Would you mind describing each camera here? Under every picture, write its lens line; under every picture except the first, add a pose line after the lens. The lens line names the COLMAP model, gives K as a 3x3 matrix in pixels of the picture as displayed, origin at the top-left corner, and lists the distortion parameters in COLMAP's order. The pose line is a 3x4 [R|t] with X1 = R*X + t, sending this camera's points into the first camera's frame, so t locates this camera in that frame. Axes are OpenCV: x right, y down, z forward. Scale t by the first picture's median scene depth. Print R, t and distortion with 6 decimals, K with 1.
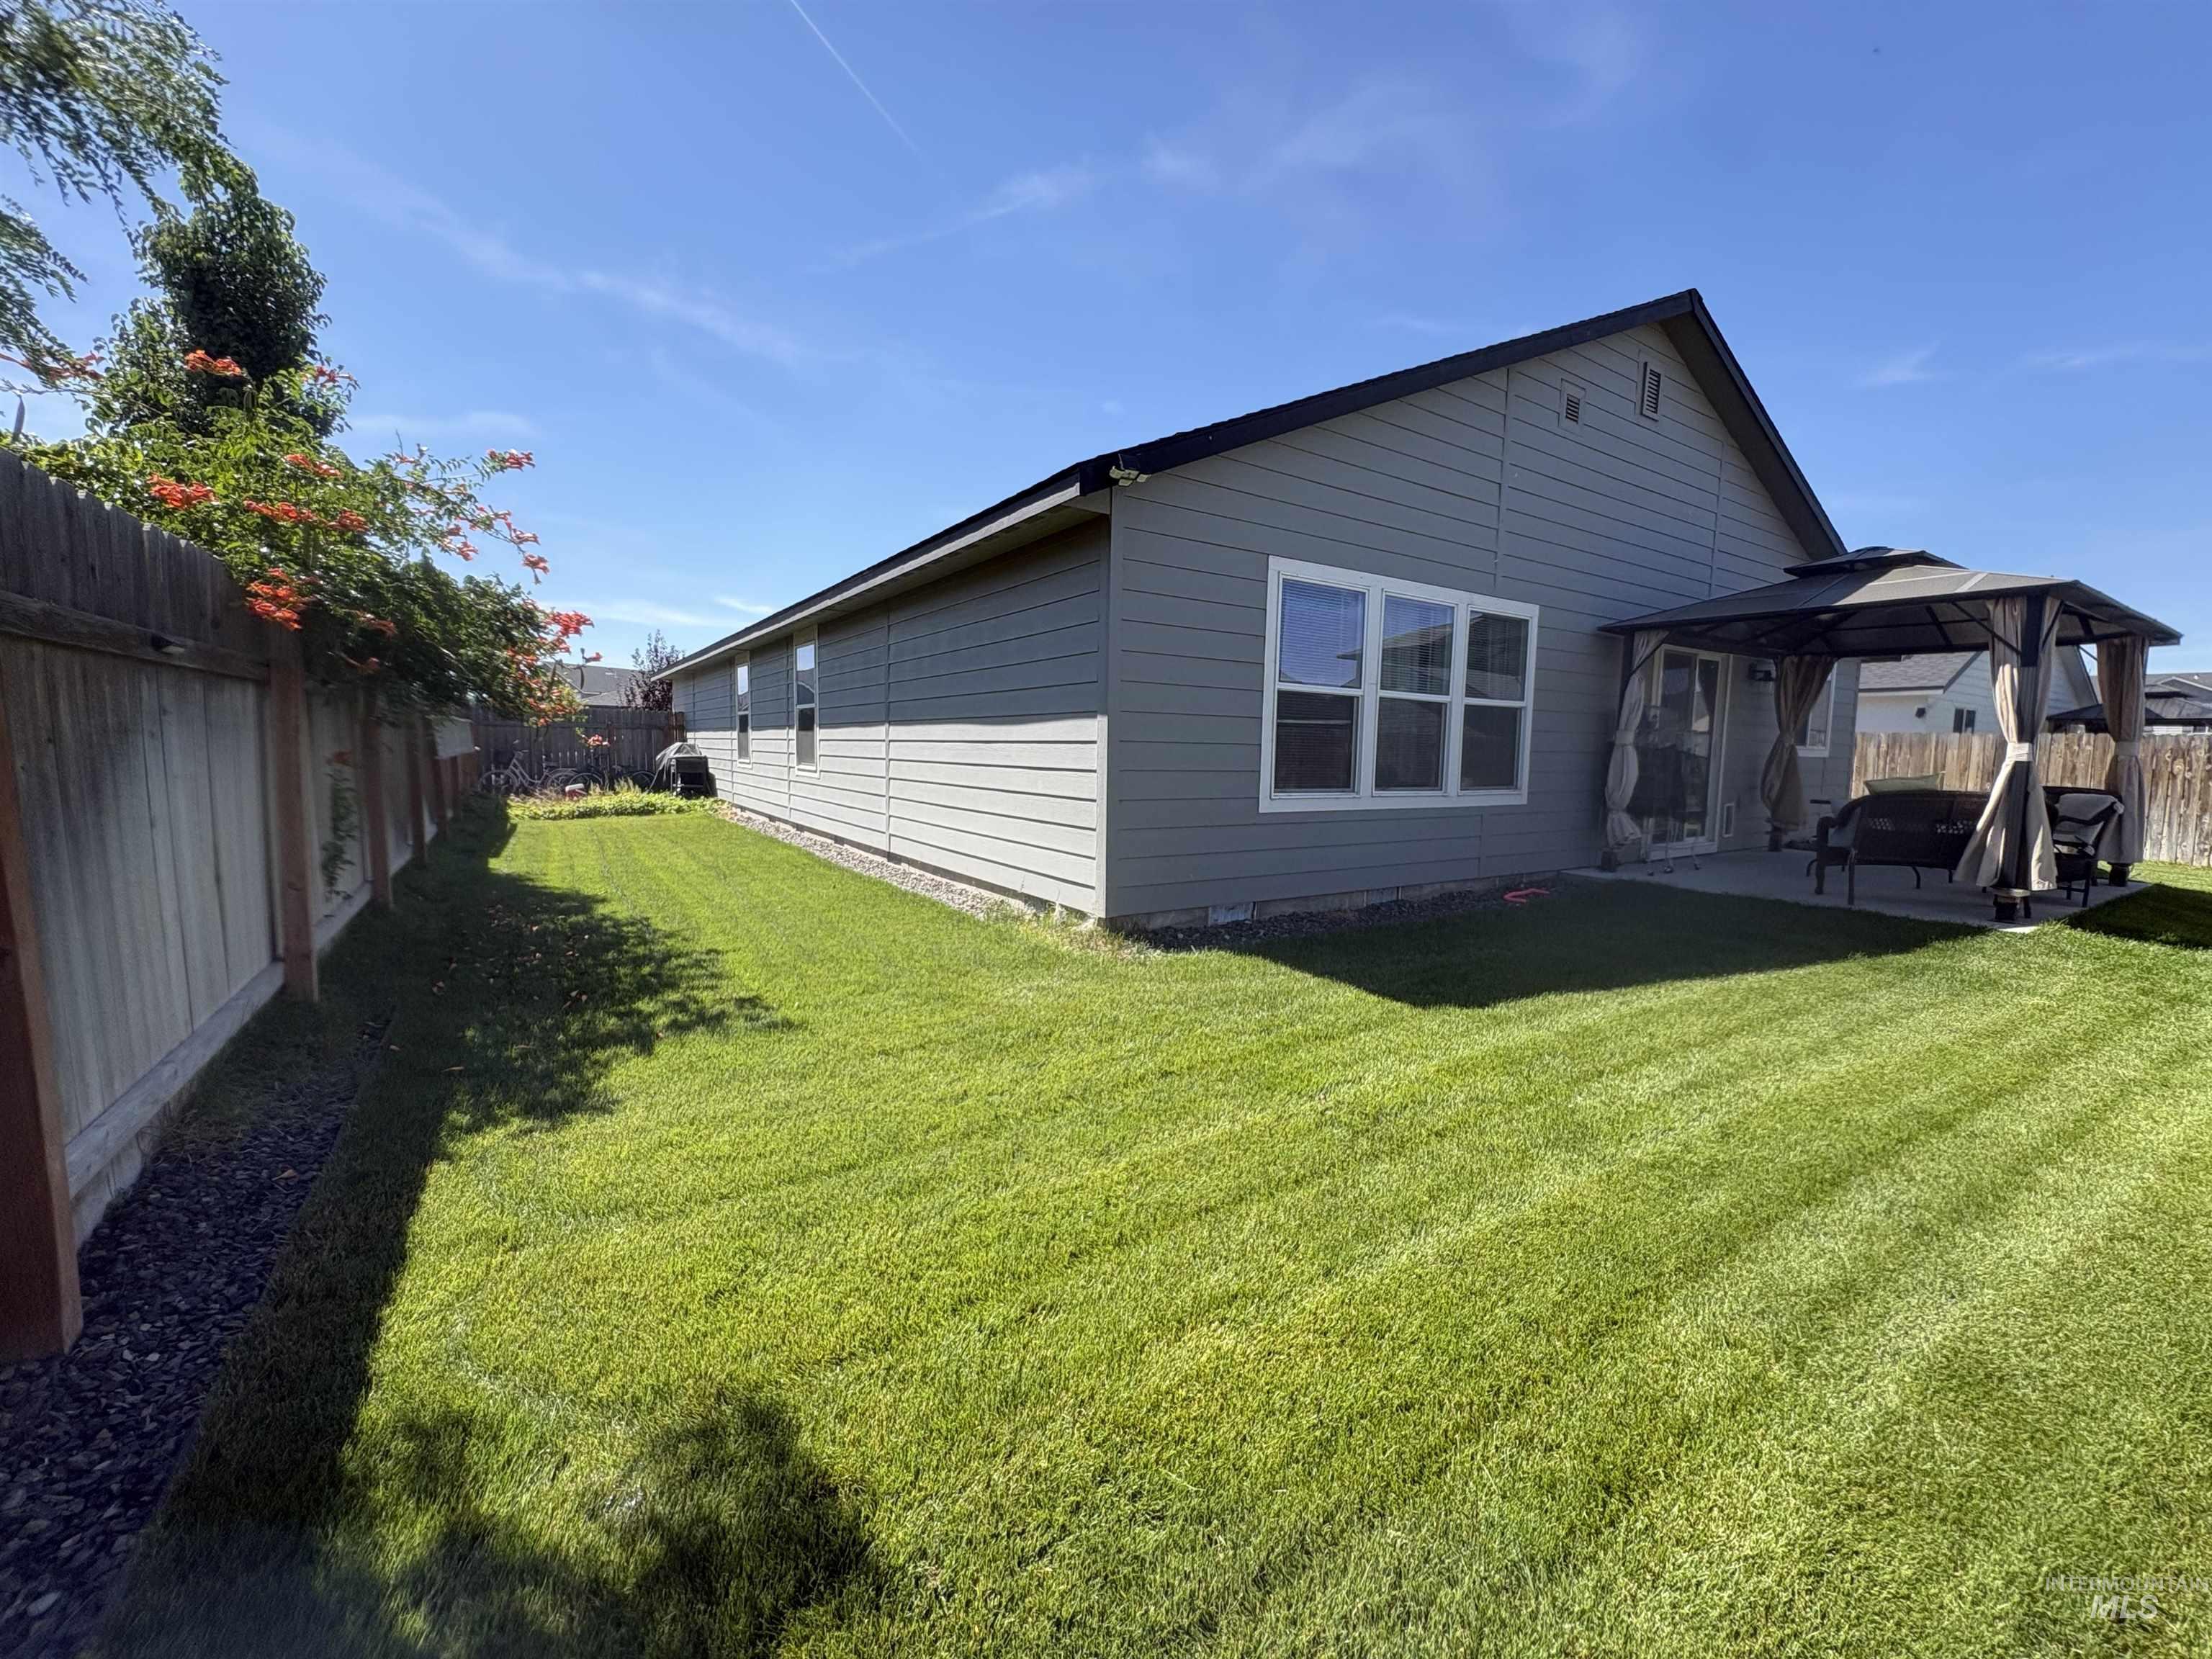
lens RADIAL K [[883.8, 0, 1109.2], [0, 883.8, 828.6], [0, 0, 1]] dist [0.002086, 0.000337]
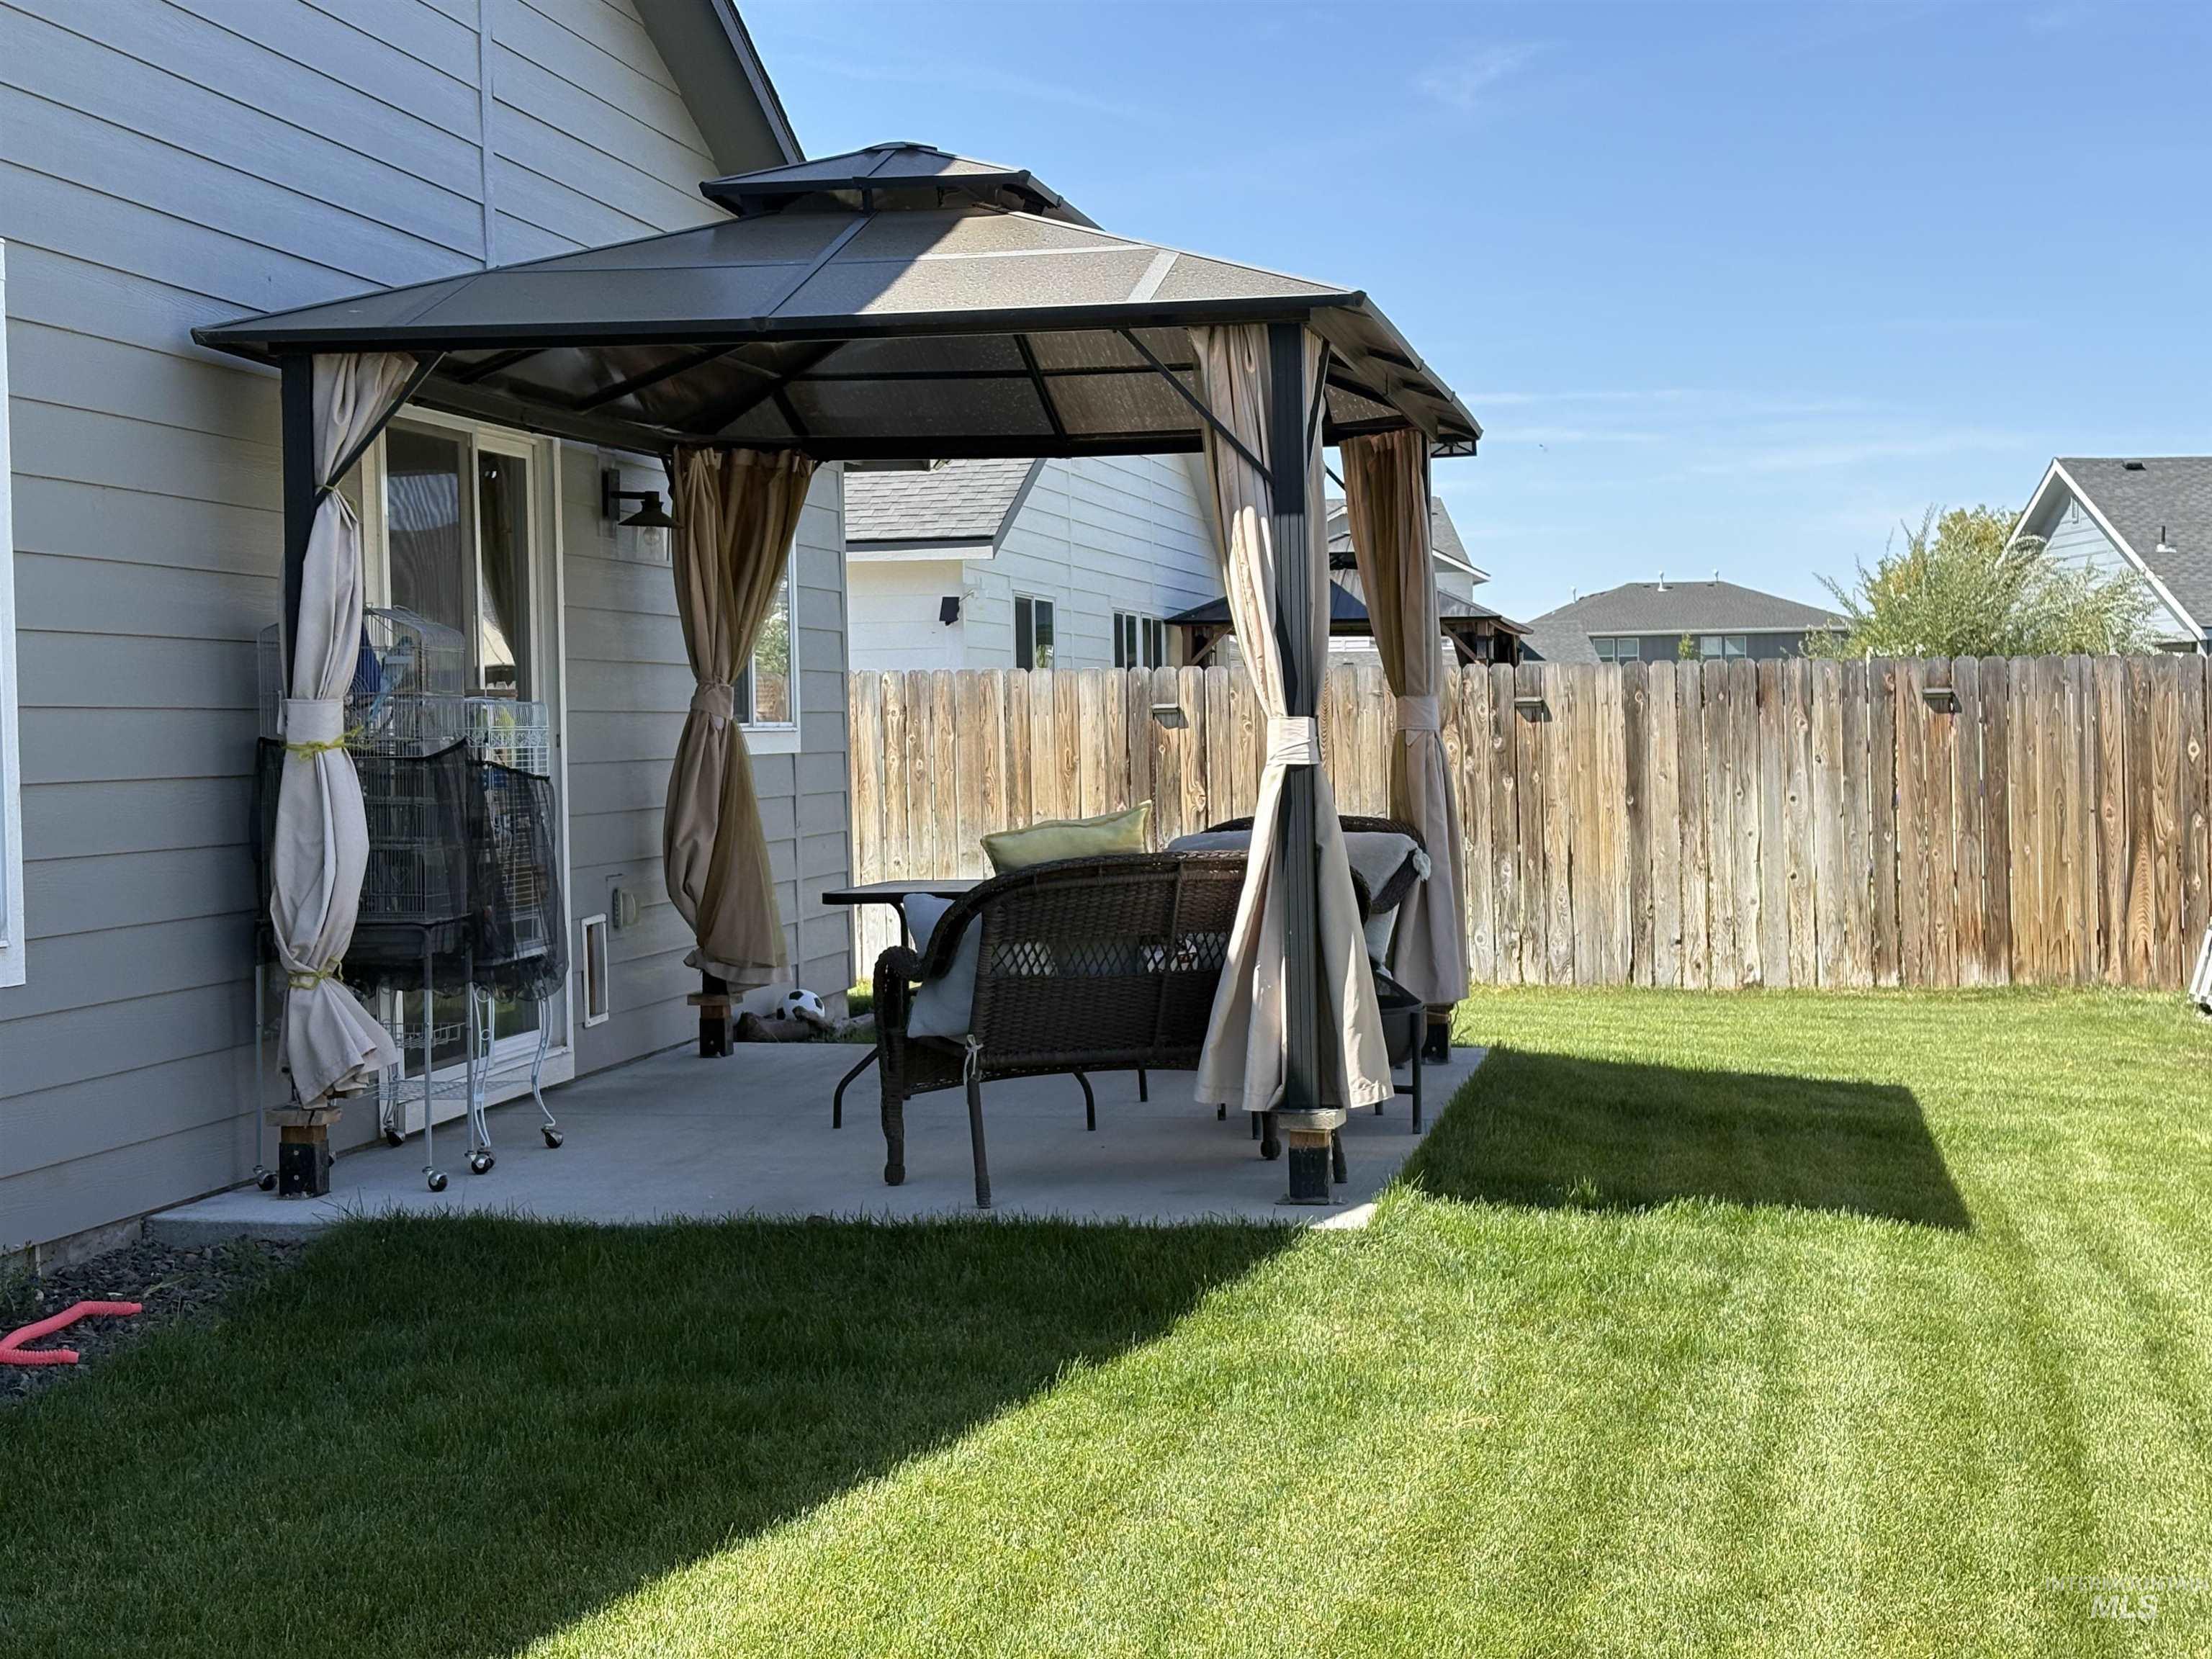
lens RADIAL K [[3430.0, 0, 1112.6], [0, 3430.0, 829.5], [0, 0, 1]] dist [0.131914, 0.000000]
pose [[0.690635, -0.052483, 0.721297, -0.064263], [0.097403, 0.995026, -0.020862, -0.026904], [-0.716614, 0.084665, 0.692312, 0.061932]]
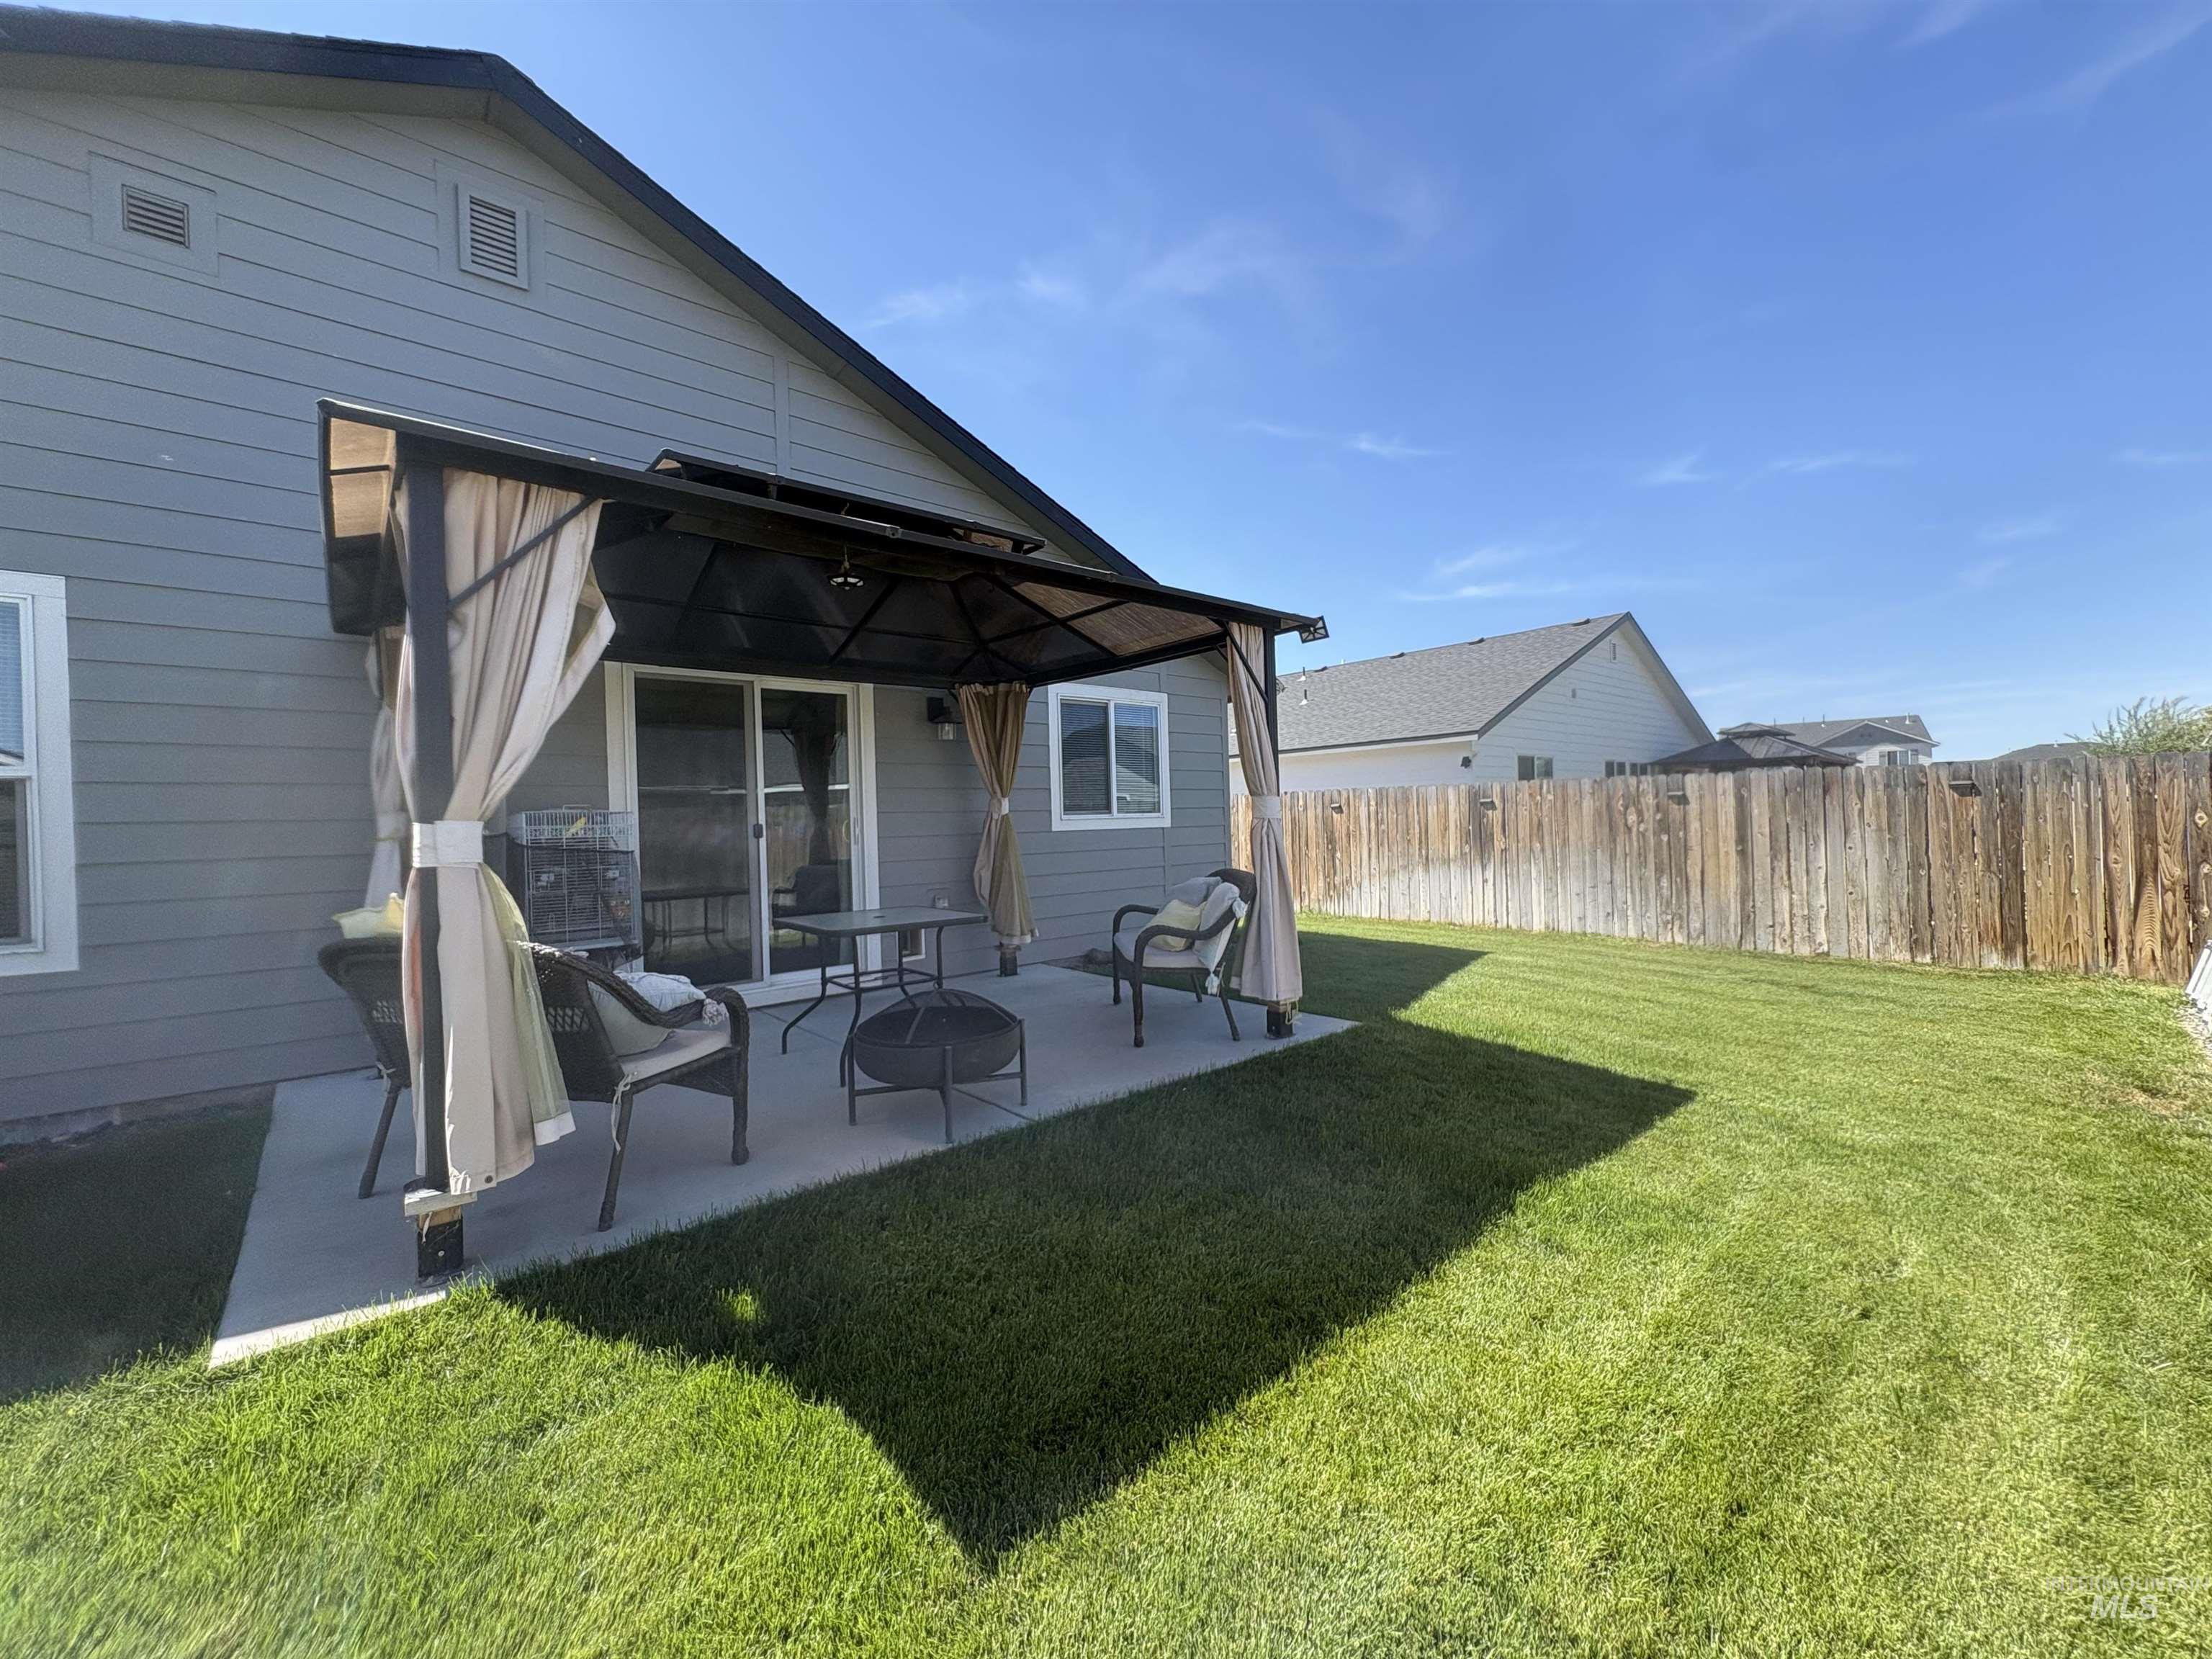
lens RADIAL K [[883.8, 0, 1116.8], [0, 883.8, 822.3], [0, 0, 1]] dist [0.002086, 0.000337]
pose [[0.989870, -0.045921, 0.134347, 1.307019], [0.058283, 0.994273, -0.089578, -0.042556], [-0.129464, 0.096500, 0.986877, 0.565986]]
